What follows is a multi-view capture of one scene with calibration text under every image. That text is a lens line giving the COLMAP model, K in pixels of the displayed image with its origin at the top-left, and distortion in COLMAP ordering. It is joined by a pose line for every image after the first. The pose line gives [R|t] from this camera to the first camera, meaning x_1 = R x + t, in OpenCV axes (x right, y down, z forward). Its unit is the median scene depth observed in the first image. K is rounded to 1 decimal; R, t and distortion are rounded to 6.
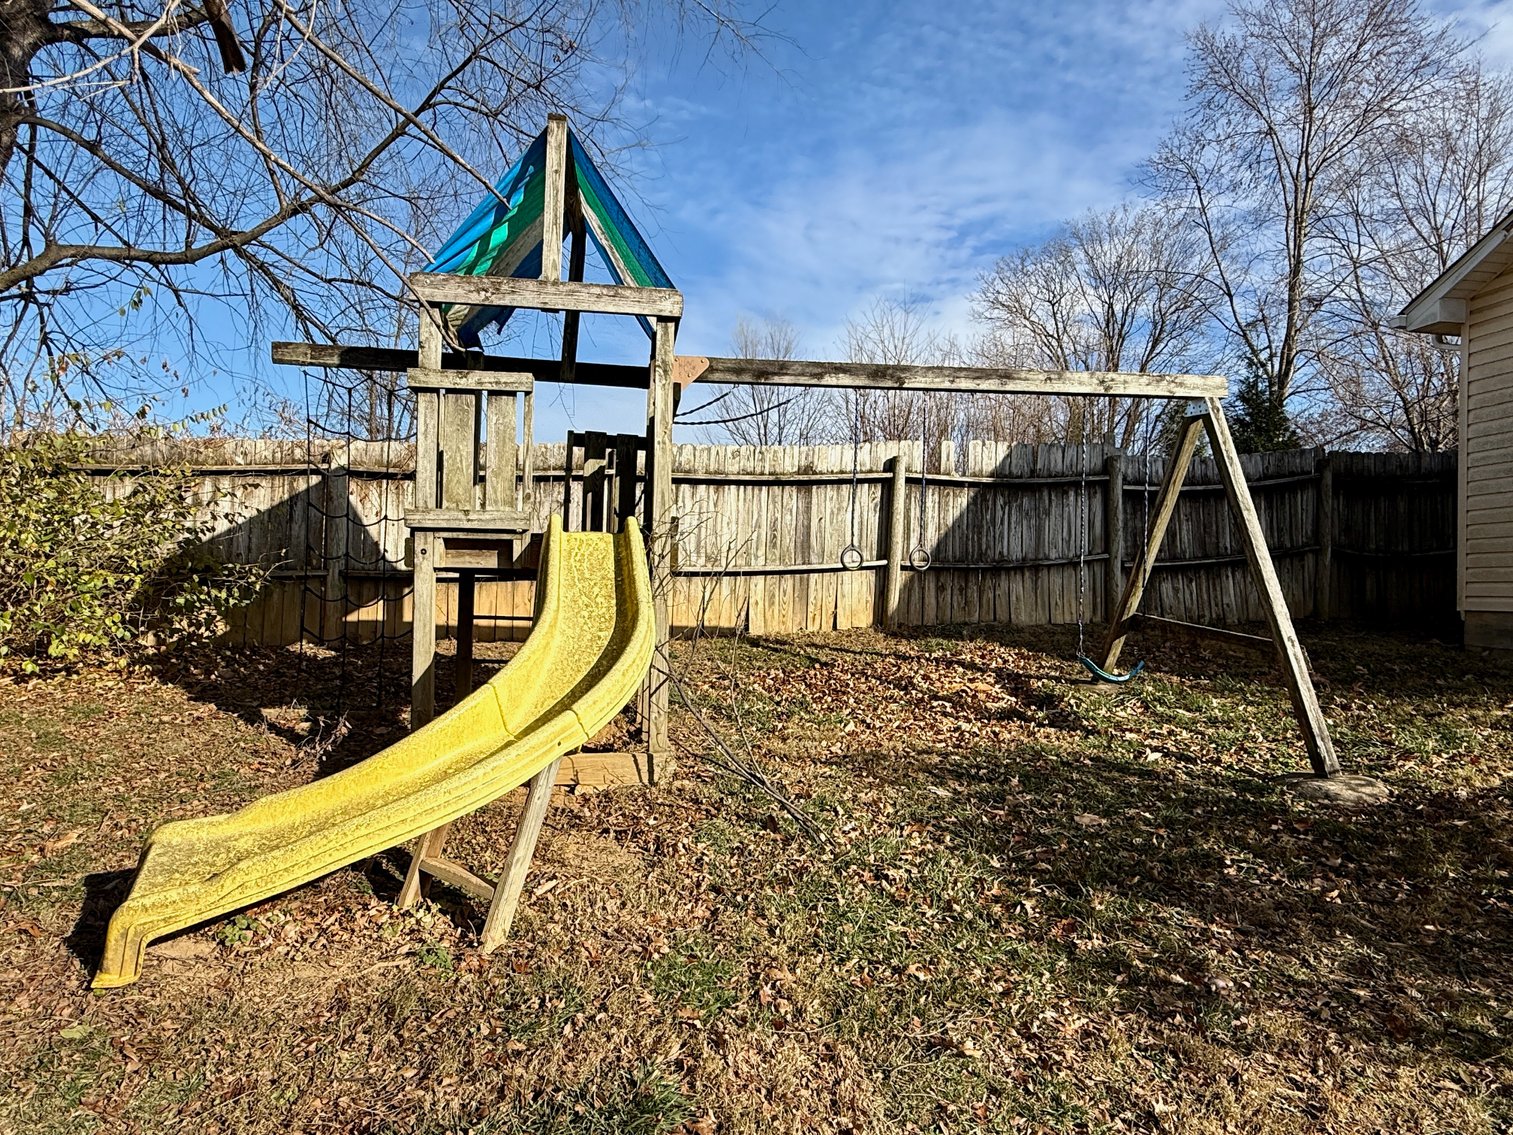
lens RADIAL K [[891.6, 0, 752.9], [0, 891.6, 569.3], [0, 0, 1]] dist [0.001908, 0.001739]
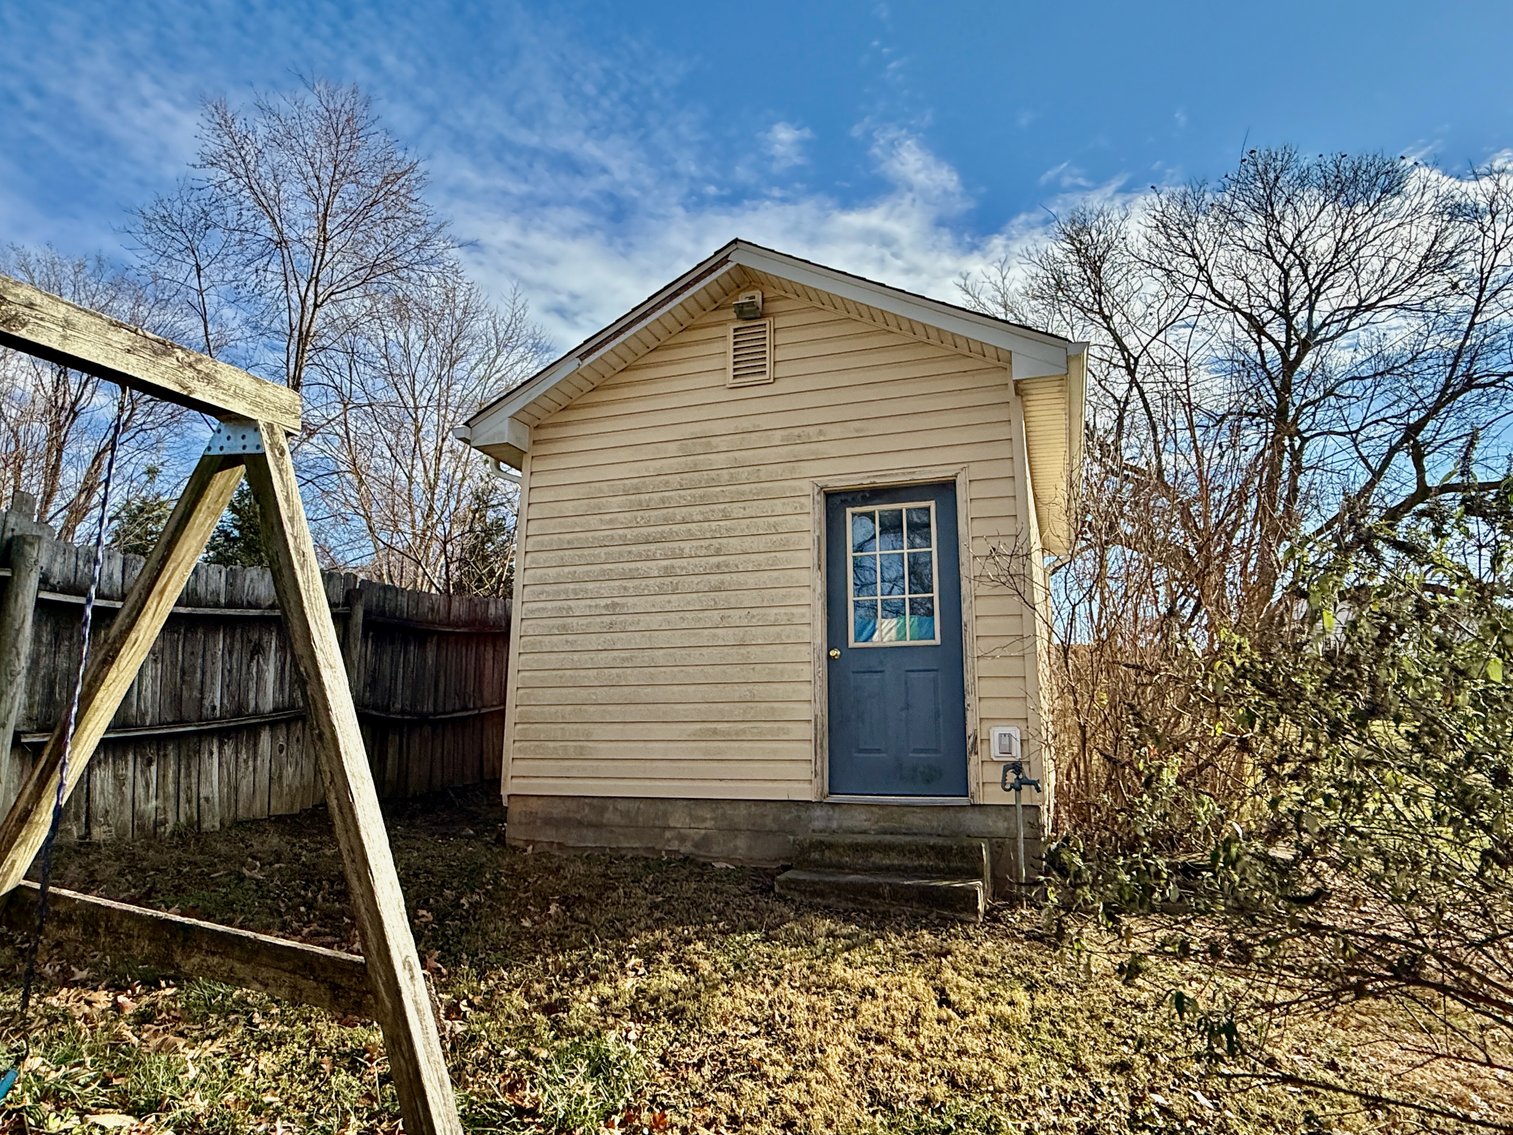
lens RADIAL K [[891.6, 0, 751.7], [0, 891.6, 563.9], [0, 0, 1]] dist [0.001908, 0.001739]
pose [[0.486692, 0.147969, 0.860951, 0.173878], [-0.015947, 0.986891, -0.160599, -0.033581], [-0.873428, 0.064432, 0.482672, 0.399596]]
